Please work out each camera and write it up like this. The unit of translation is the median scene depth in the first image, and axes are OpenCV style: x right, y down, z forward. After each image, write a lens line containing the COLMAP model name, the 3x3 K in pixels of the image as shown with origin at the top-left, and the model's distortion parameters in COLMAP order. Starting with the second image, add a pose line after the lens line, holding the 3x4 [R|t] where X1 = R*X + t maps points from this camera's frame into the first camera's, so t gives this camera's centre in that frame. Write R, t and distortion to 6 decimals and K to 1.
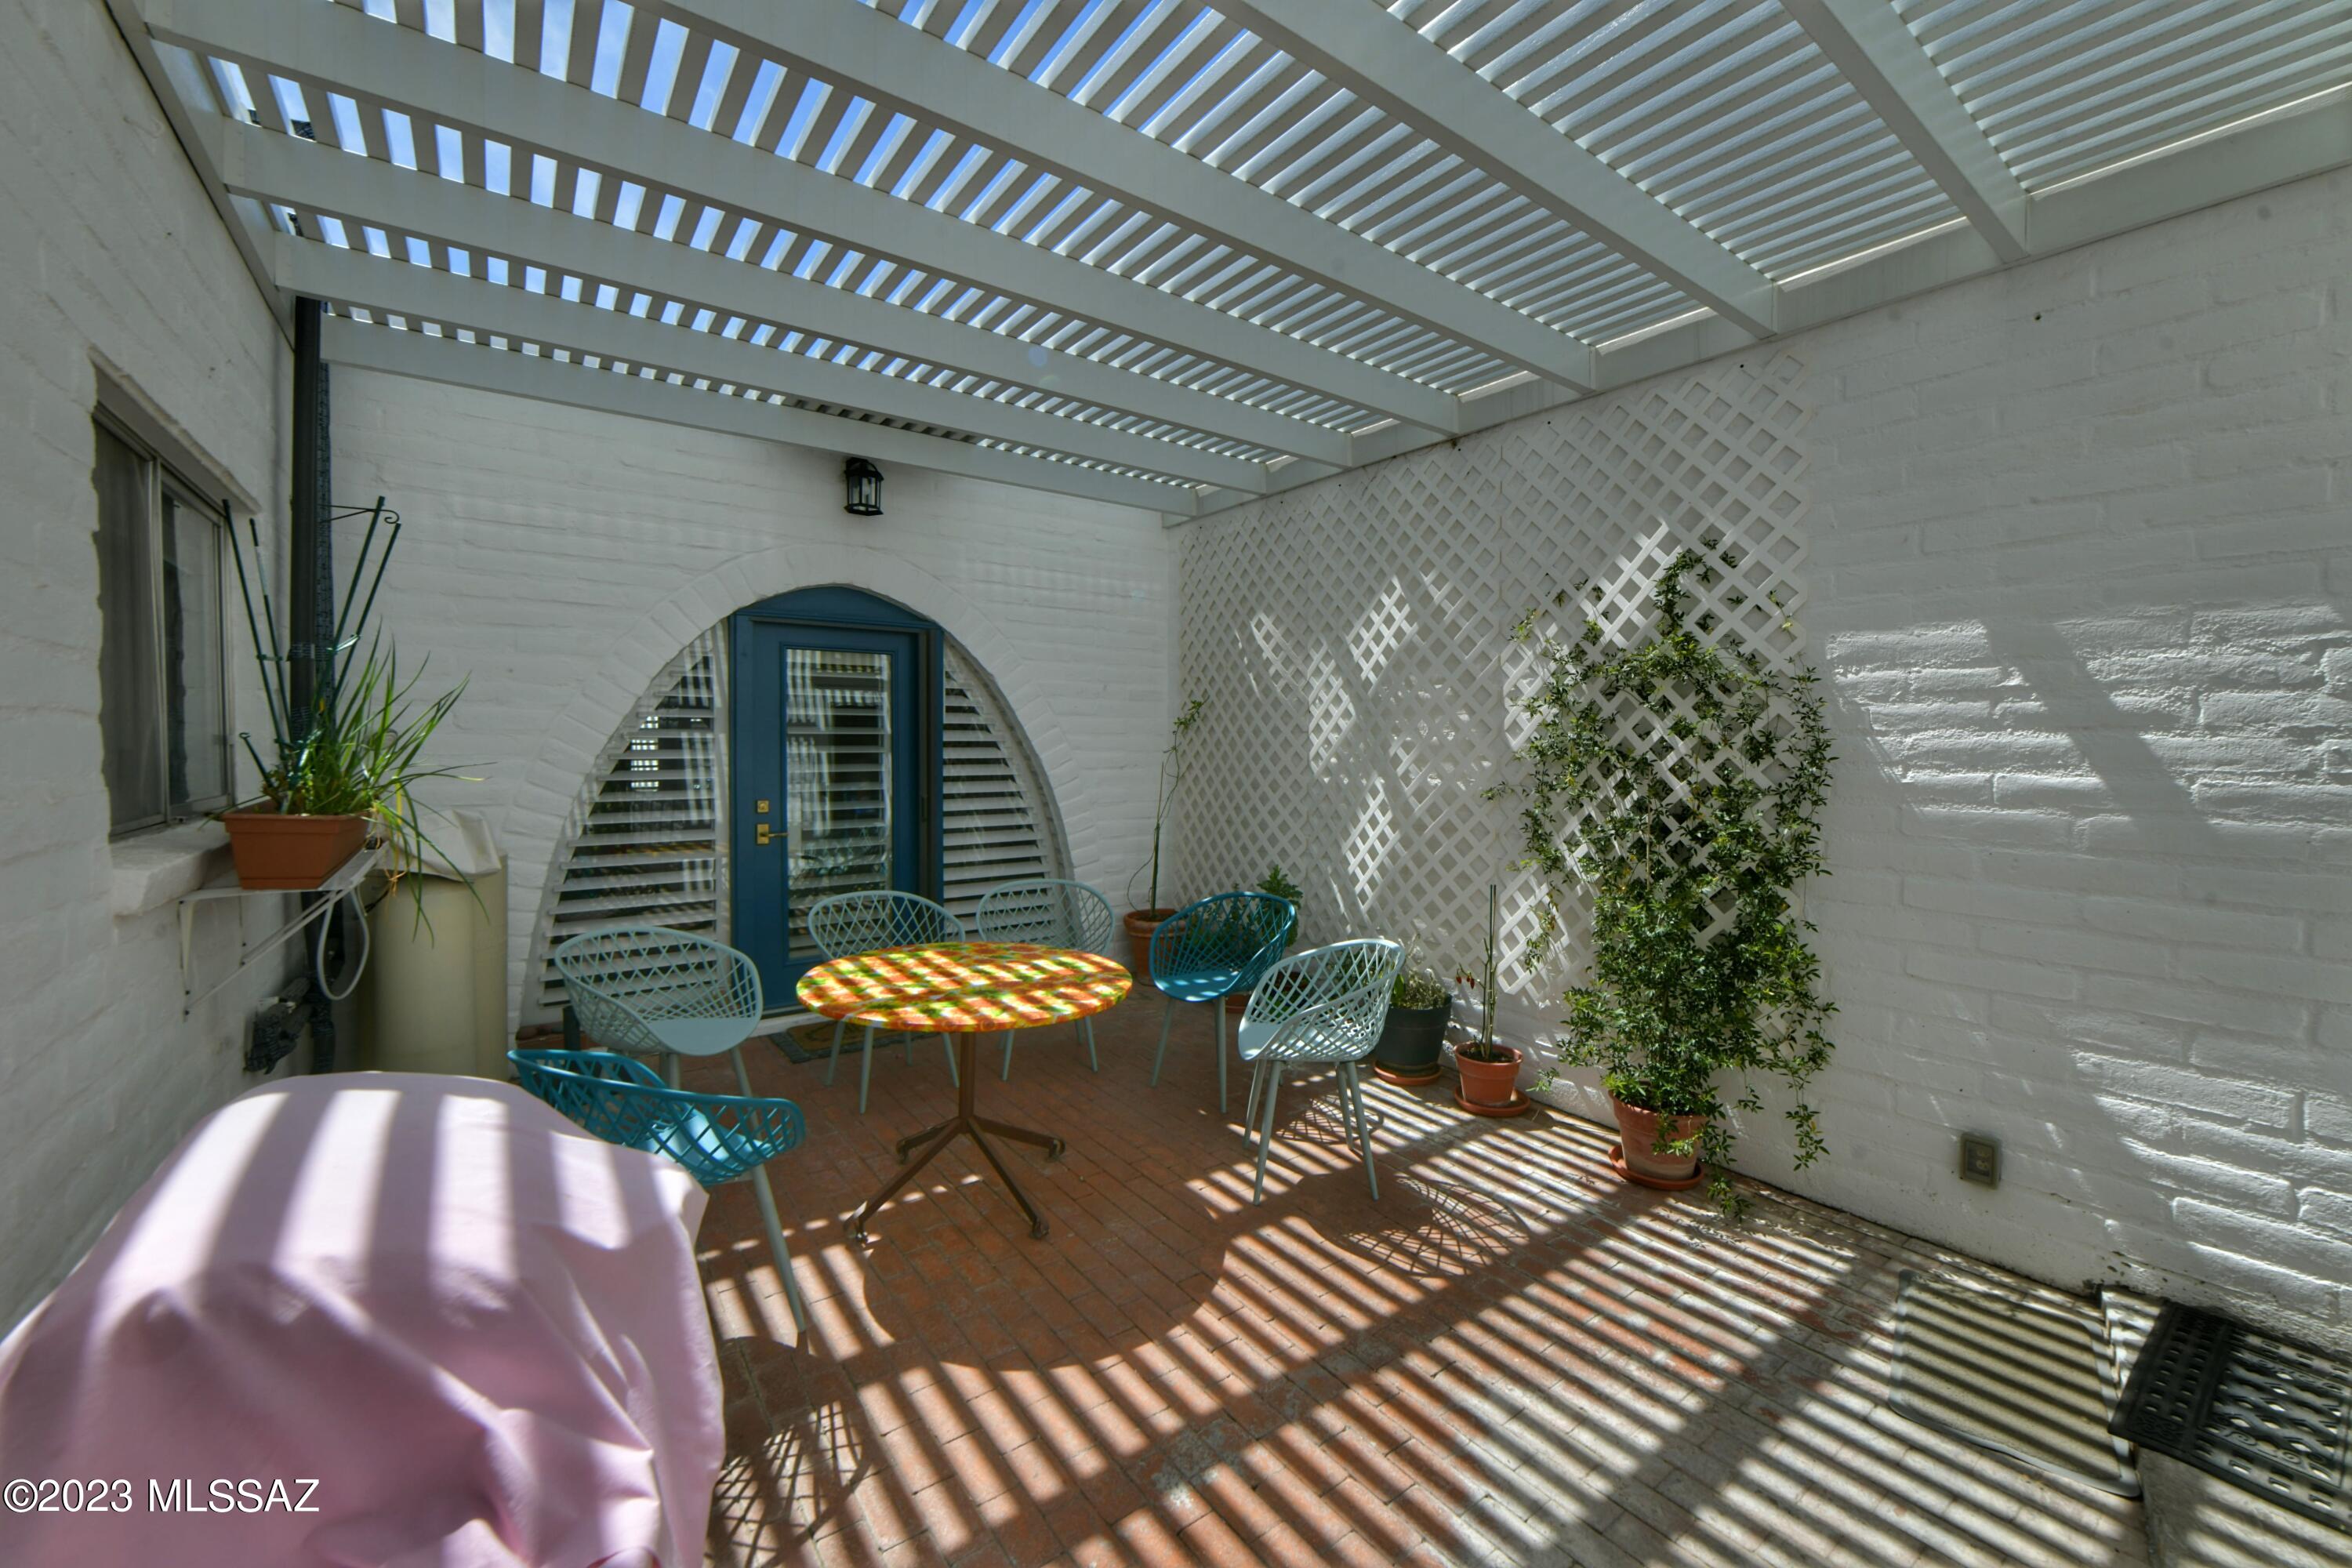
lens RADIAL K [[936.8, 0, 1181.4], [0, 936.8, 767.0], [0, 0, 1]] dist [-0.006266, -0.000250]
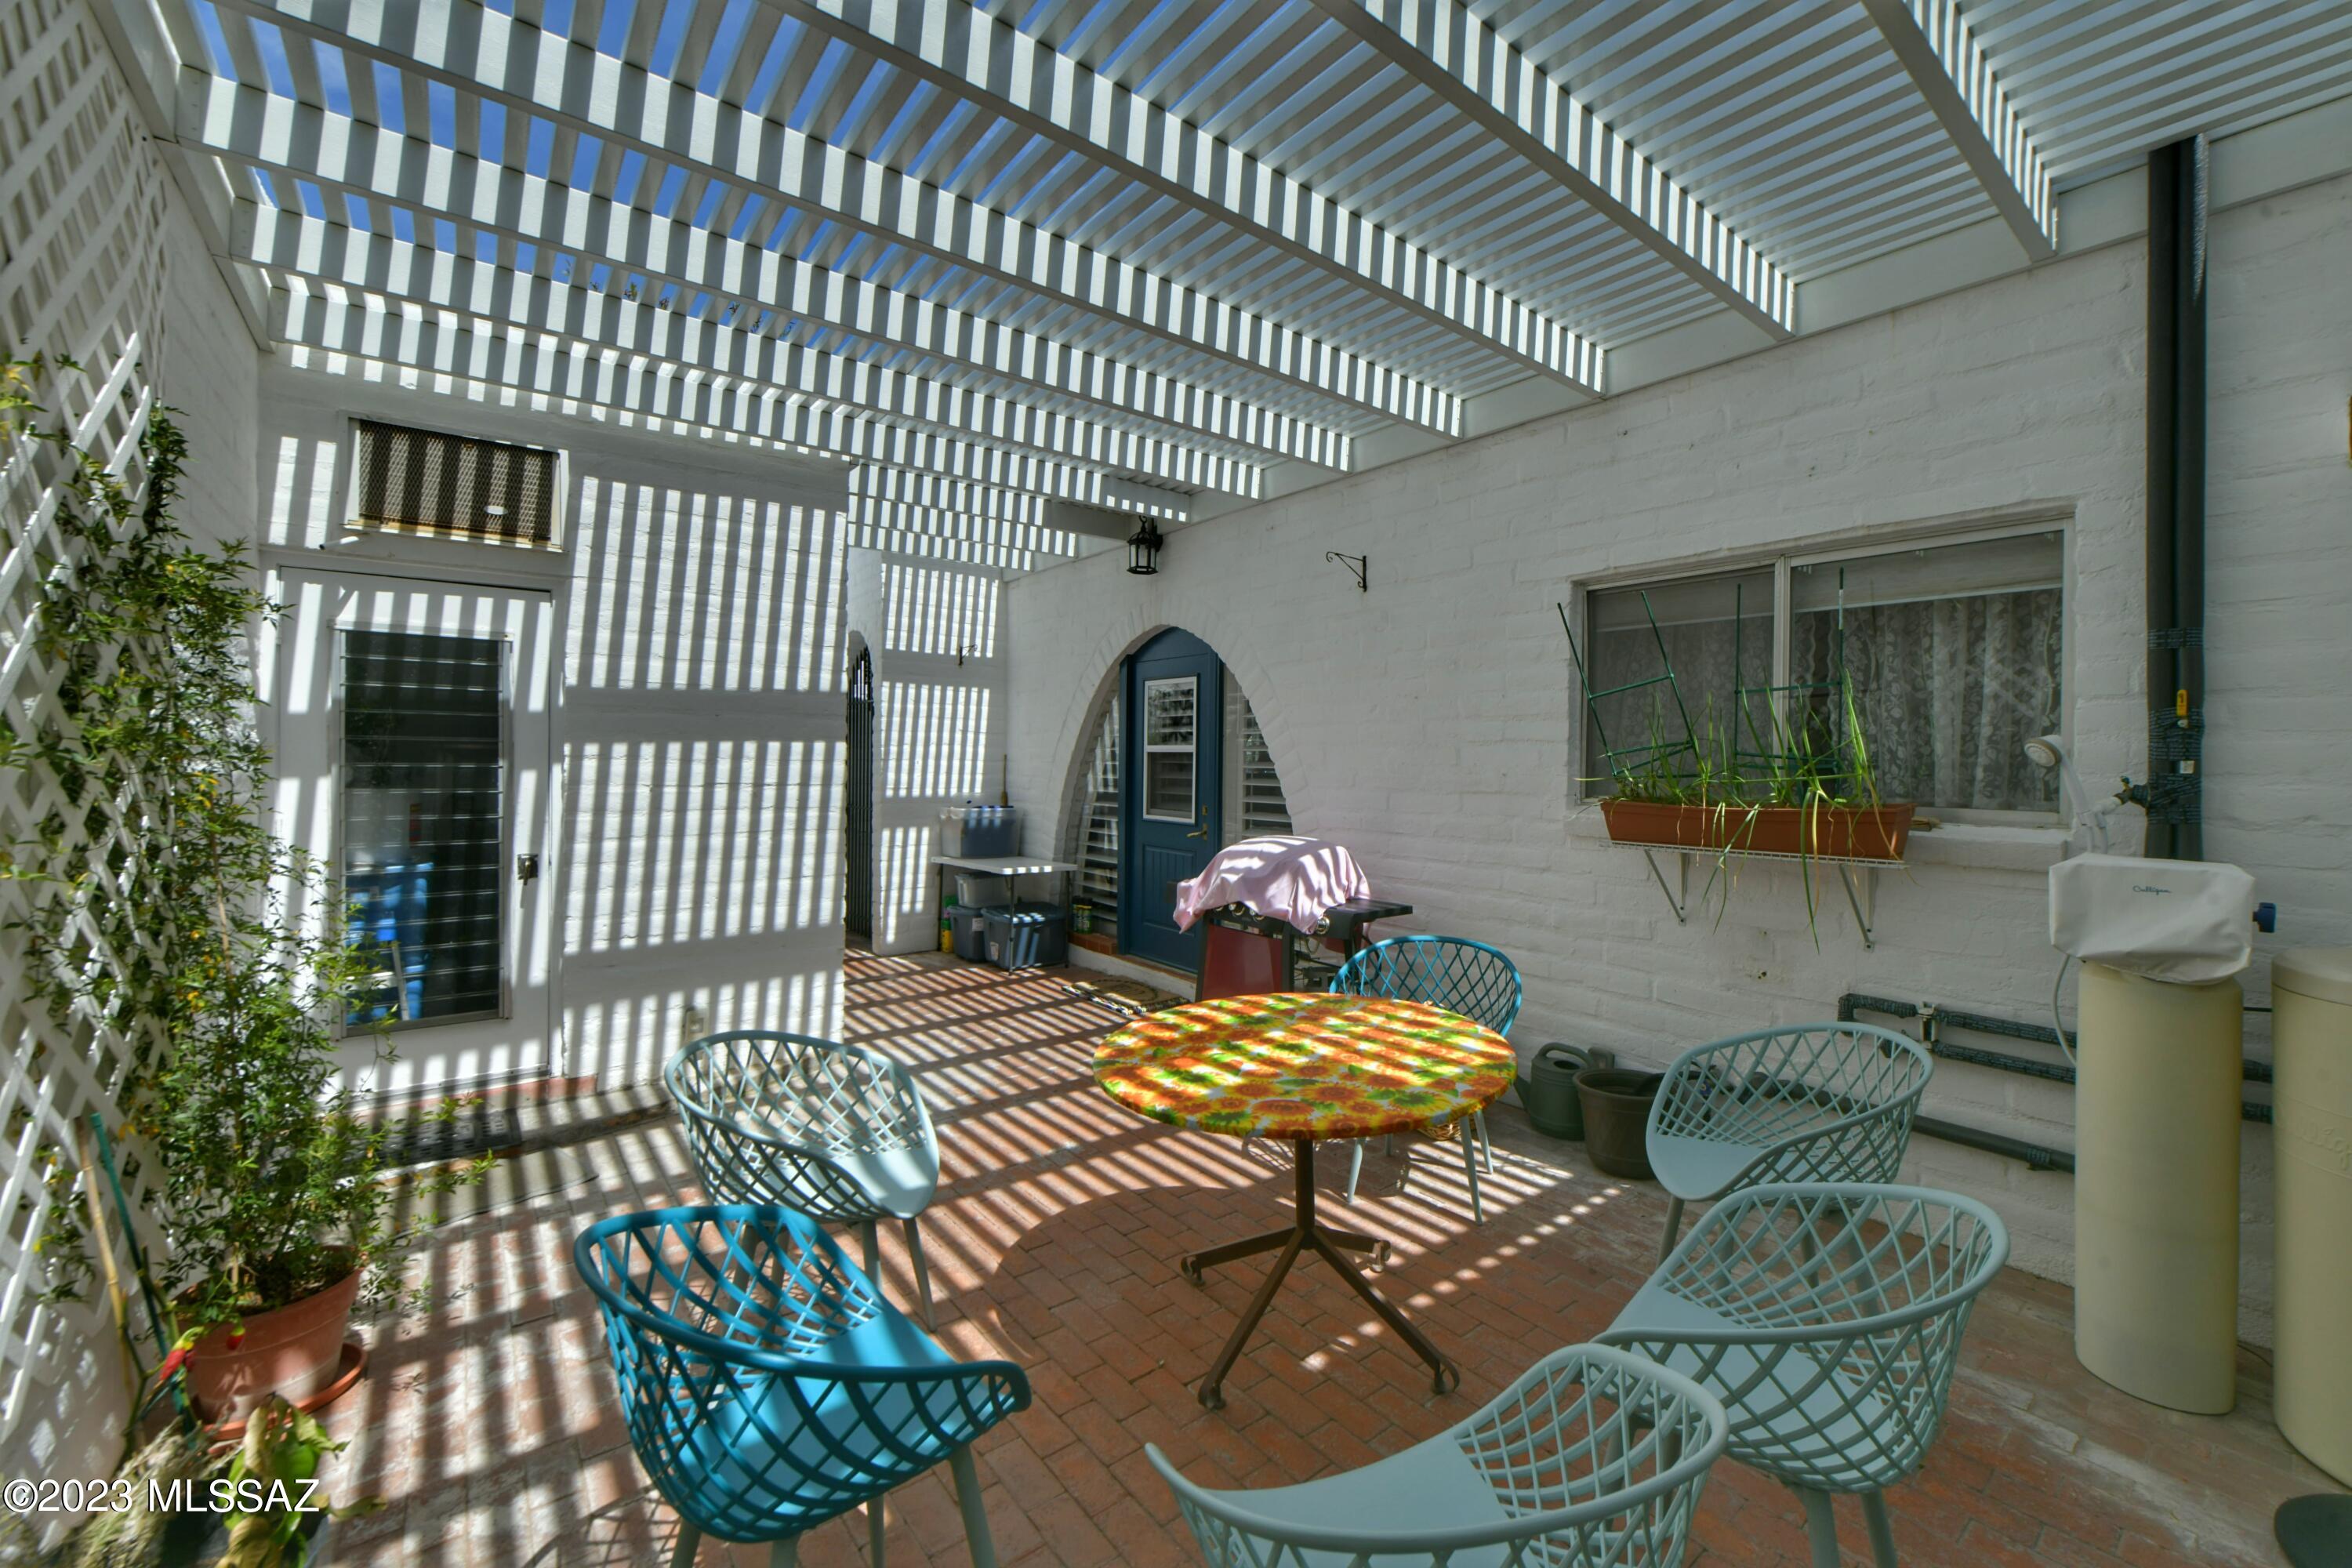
lens RADIAL K [[936.8, 0, 1172.0], [0, 936.8, 767.1], [0, 0, 1]] dist [-0.006266, -0.000250]
pose [[-0.999812, -0.013044, -0.014315, -0.099566], [-0.013616, 0.999082, 0.040618, -0.037254], [0.013772, 0.040805, -0.999072, 1.680484]]
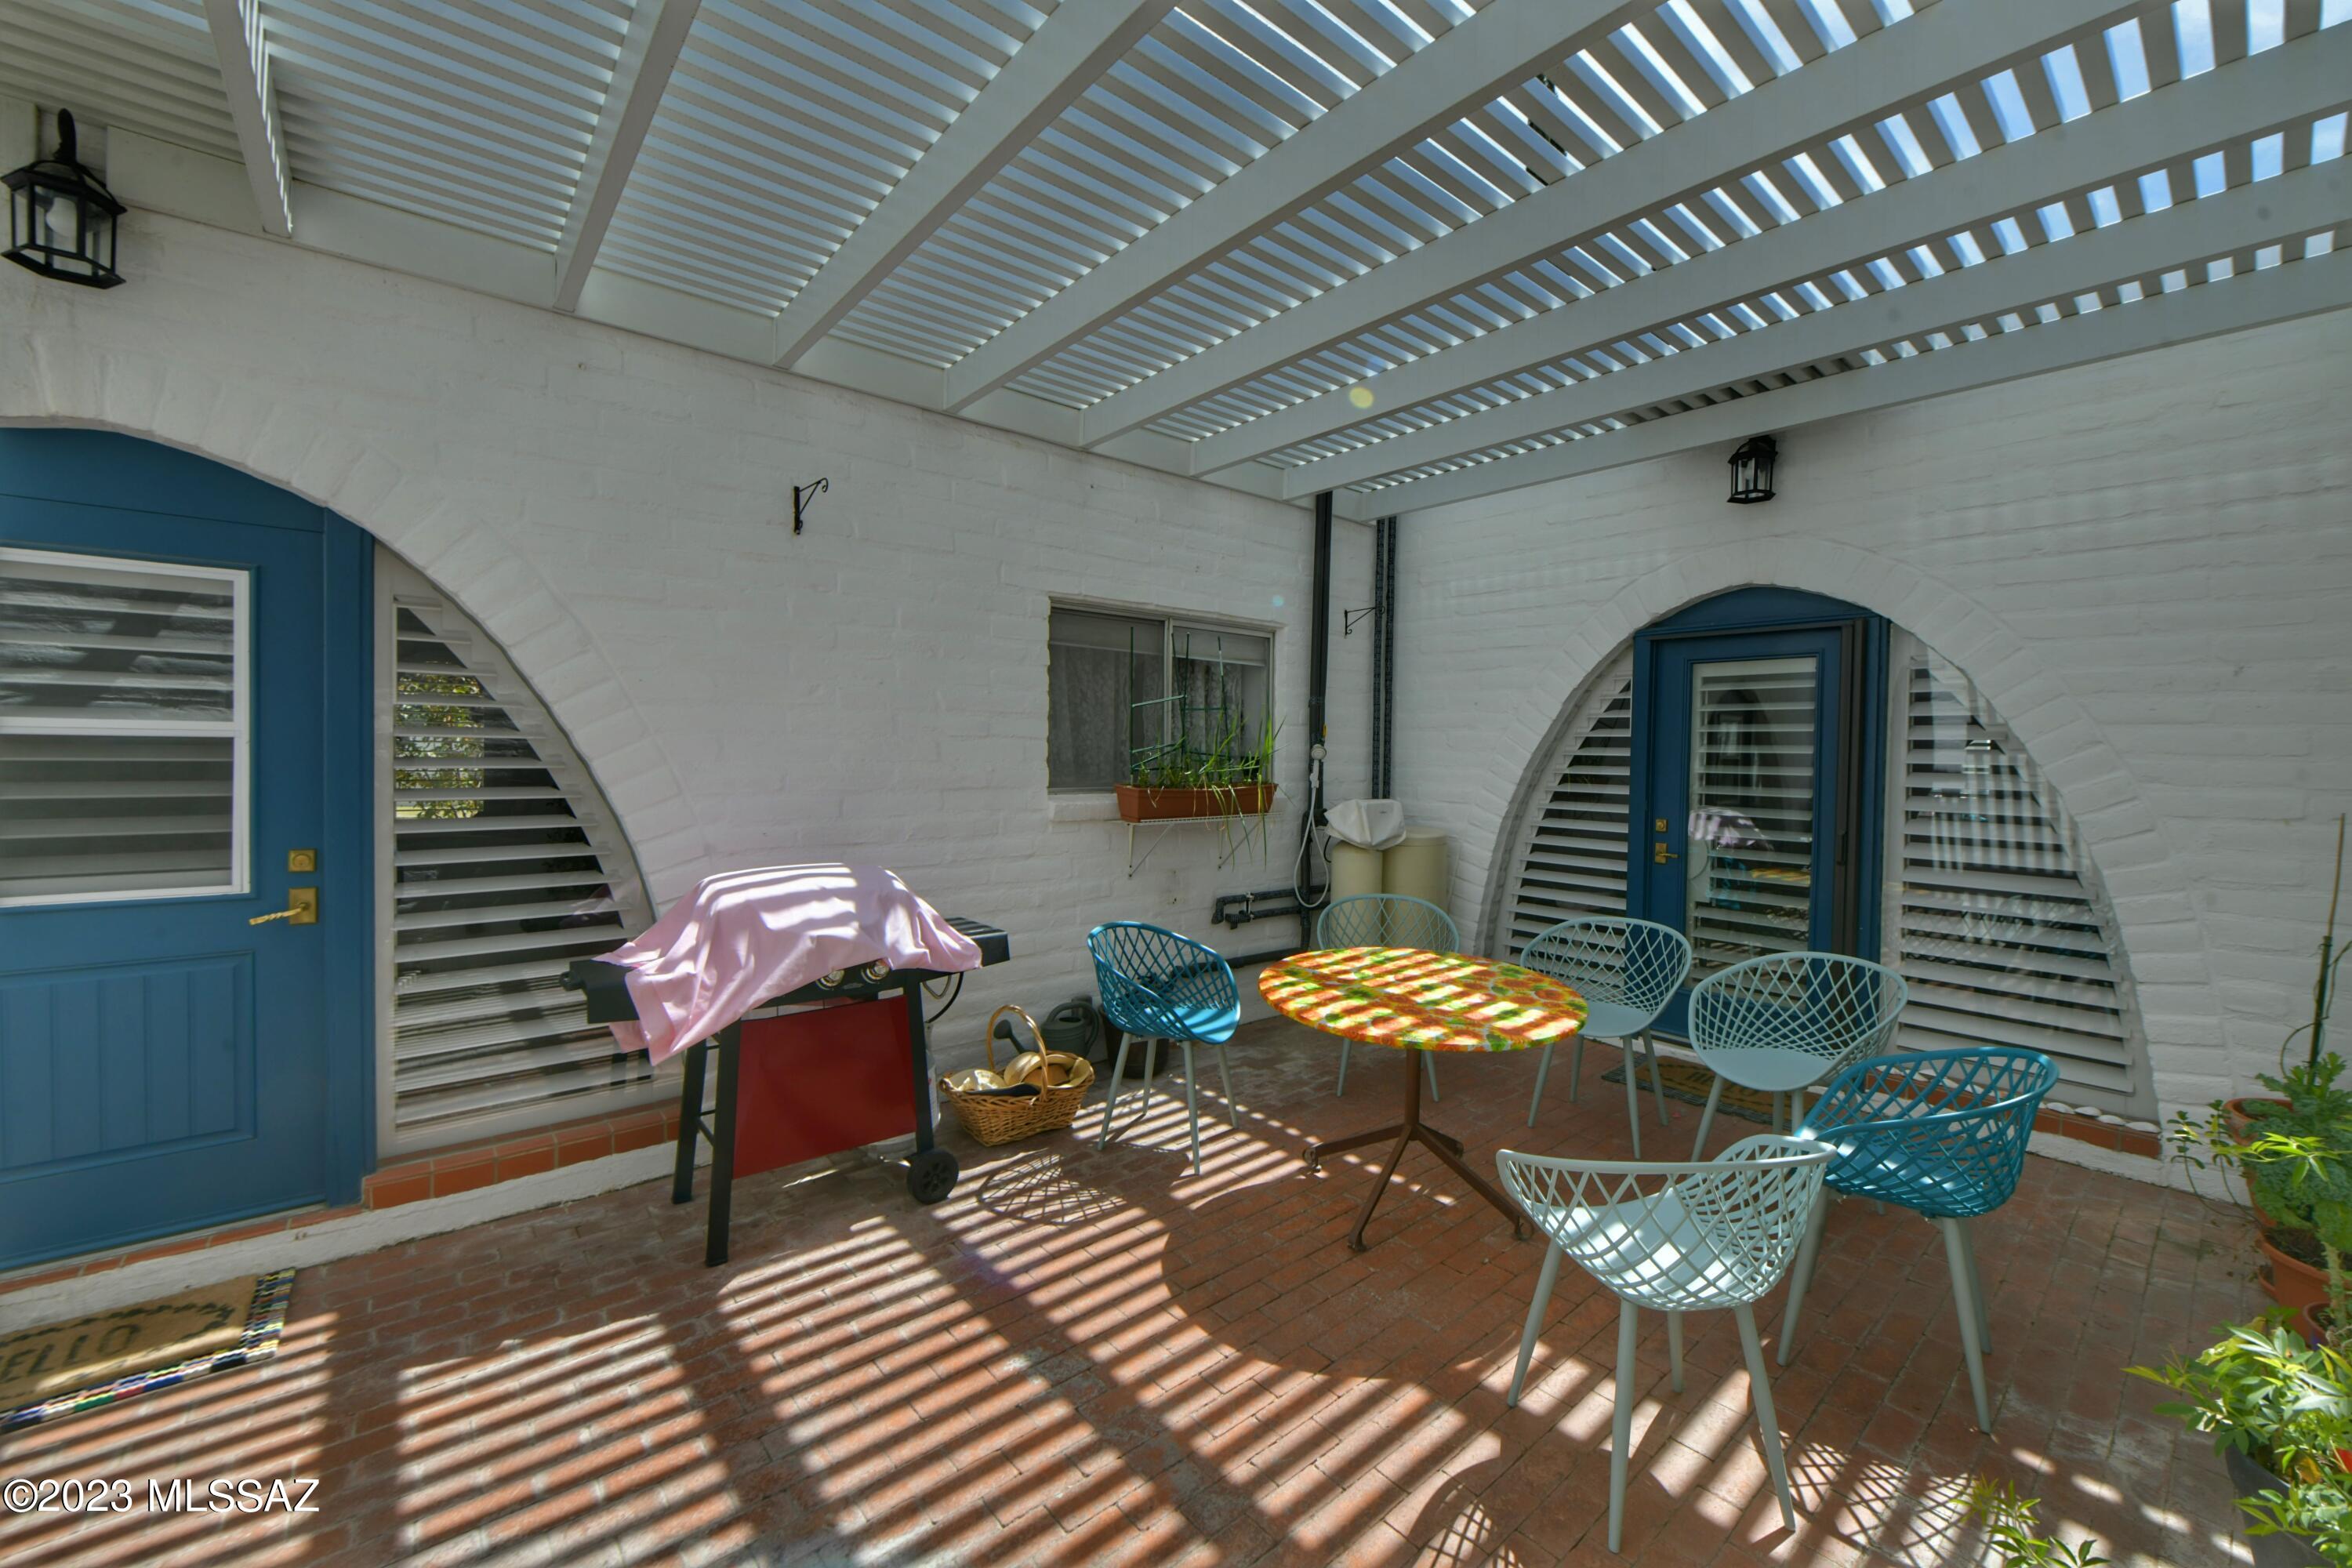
lens RADIAL K [[936.8, 0, 1247.6], [0, 936.8, 784.3], [0, 0, 1]] dist [-0.006266, -0.000250]
pose [[0.096870, 0.034450, -0.994701, 0.717126], [-0.046298, 0.998475, 0.030072, -0.016838], [0.994220, 0.043140, 0.098318, 0.673473]]
